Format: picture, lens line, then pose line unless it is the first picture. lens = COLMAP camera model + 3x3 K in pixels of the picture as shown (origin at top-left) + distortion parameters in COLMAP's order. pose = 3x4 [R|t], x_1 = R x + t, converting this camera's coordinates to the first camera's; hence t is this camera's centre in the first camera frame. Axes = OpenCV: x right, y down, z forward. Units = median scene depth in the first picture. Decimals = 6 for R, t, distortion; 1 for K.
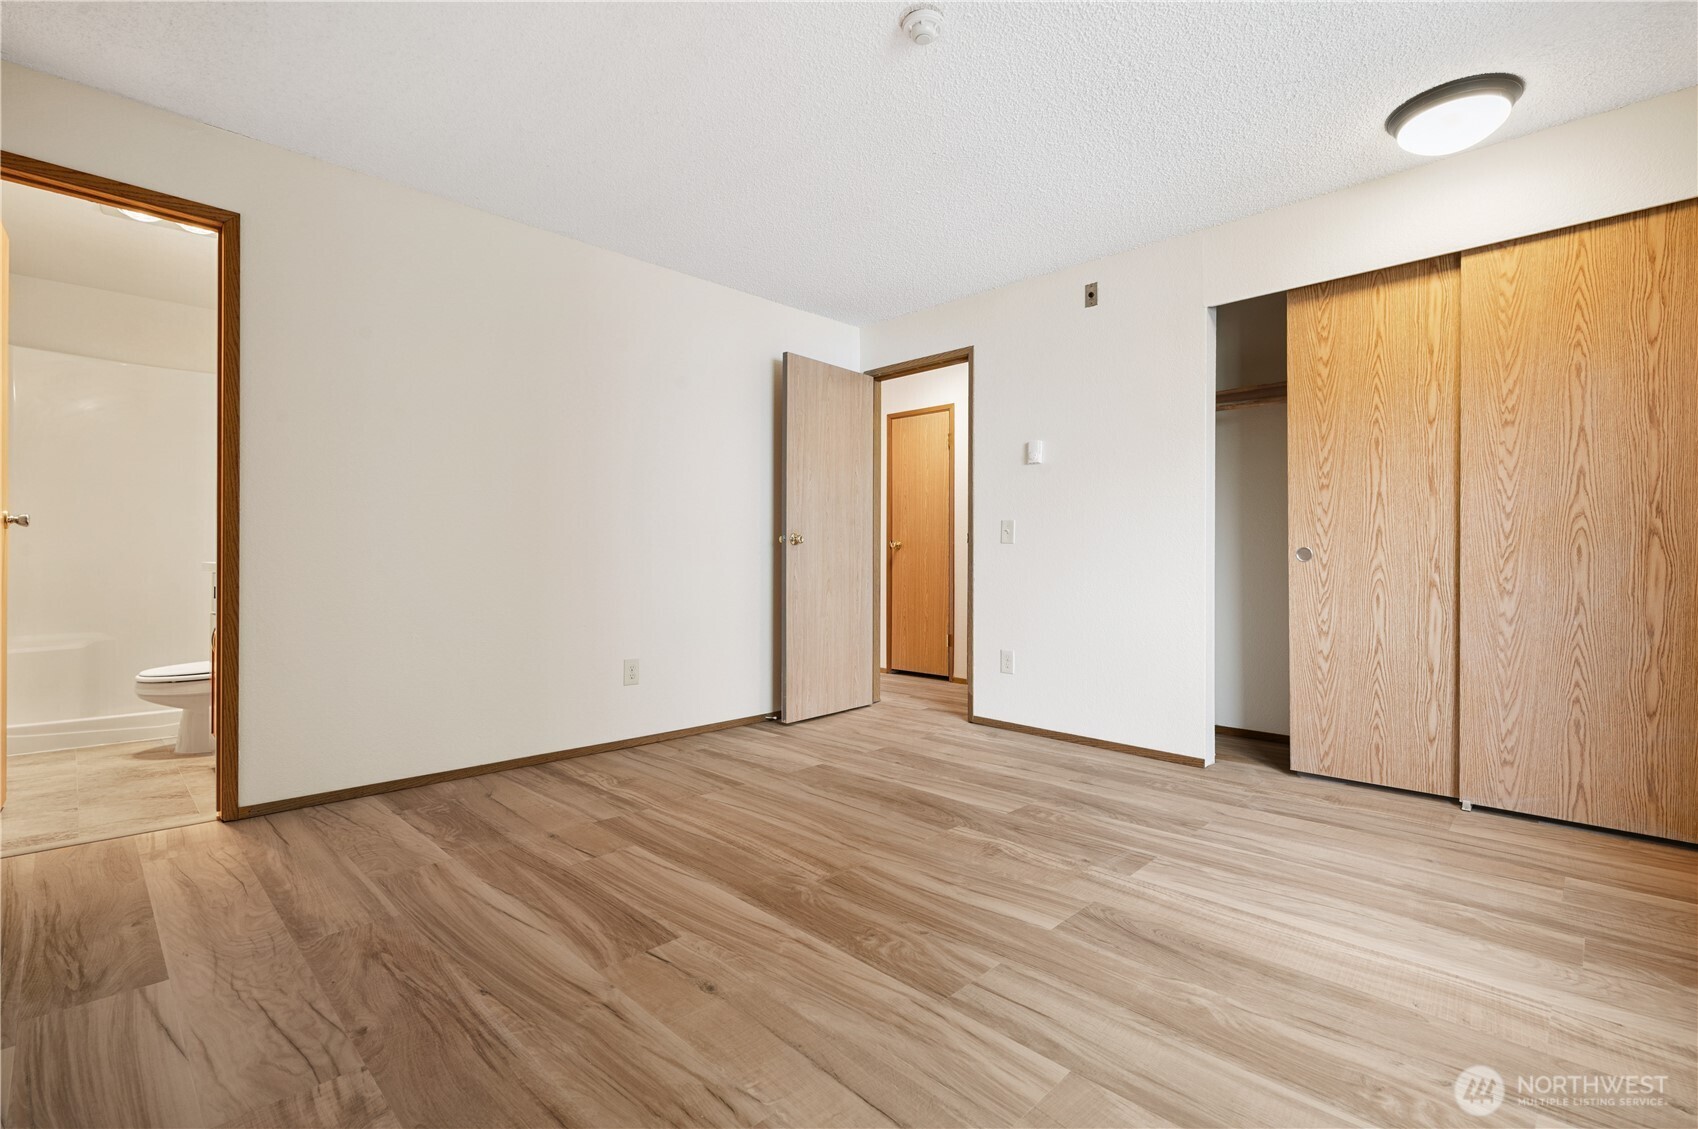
lens RADIAL K [[771.0, 0, 850.6], [0, 771.0, 562.1], [0, 0, 1]] dist [-0.000116, -0.000041]
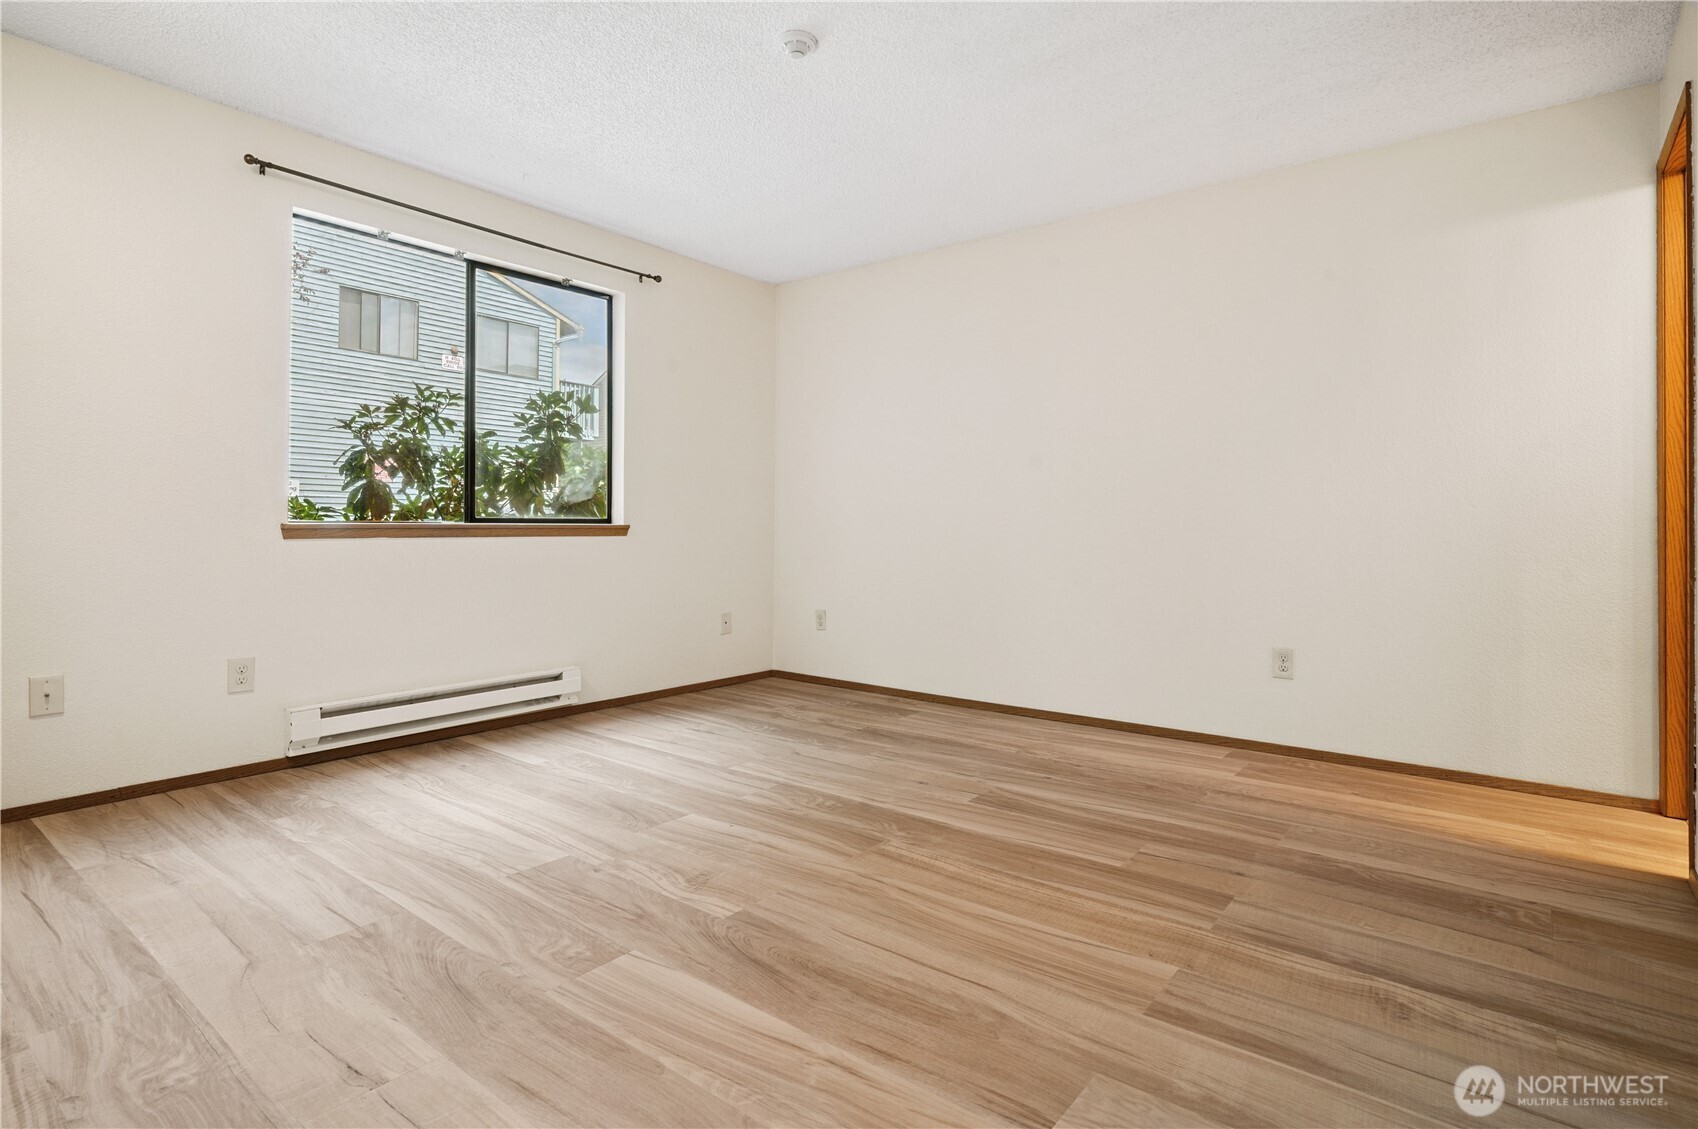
lens RADIAL K [[862.8, 0, 843.0], [0, 862.8, 521.8], [0, 0, 1]] dist [0.001484, 0.000040]
pose [[-0.994338, -0.011464, -0.105640, 0.128299], [-0.011349, 0.999934, -0.001692, -0.008179], [0.105652, -0.000484, -0.994403, 1.889527]]
